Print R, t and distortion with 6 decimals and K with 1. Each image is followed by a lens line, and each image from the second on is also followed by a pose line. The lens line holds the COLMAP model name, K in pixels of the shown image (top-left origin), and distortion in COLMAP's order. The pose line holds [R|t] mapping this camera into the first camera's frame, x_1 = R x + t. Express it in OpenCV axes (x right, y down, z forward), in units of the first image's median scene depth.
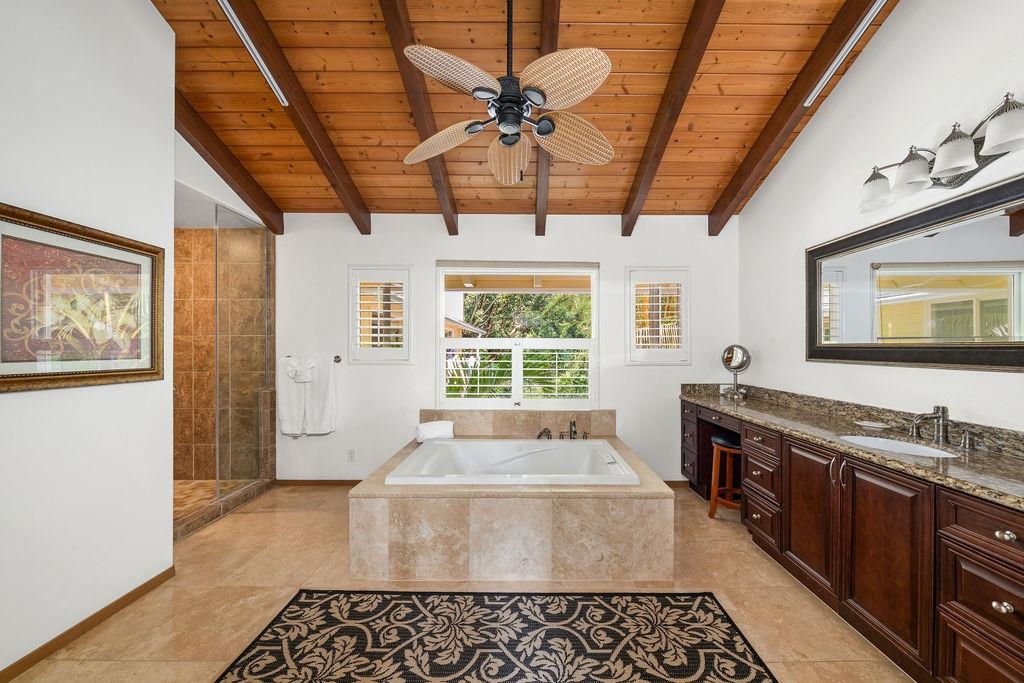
lens RADIAL K [[355.1, 0, 512.3], [0, 355.1, 348.7], [0, 0, 1]] dist [-0.012474, -0.000169]
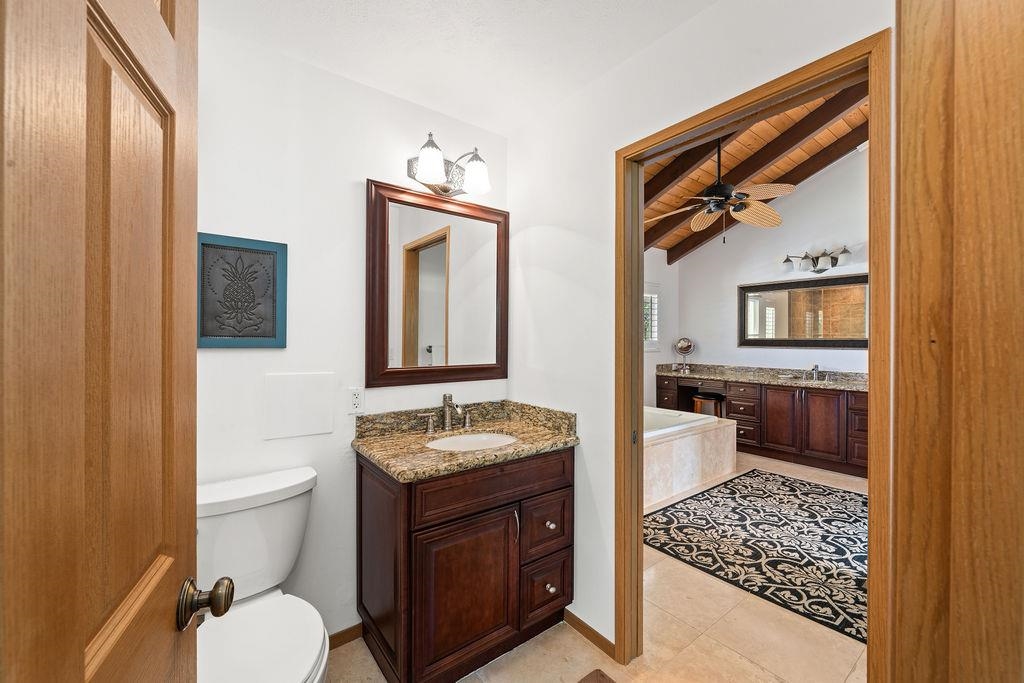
lens RADIAL K [[420.3, 0, 512.9], [0, 420.3, 336.8], [0, 0, 1]] dist [0.001452, 0.000003]
pose [[0.790223, 0.001428, 0.612818, -1.778869], [0.001922, 0.999987, -0.004809, -0.012620], [-0.612816, 0.004978, 0.790210, 0.001402]]
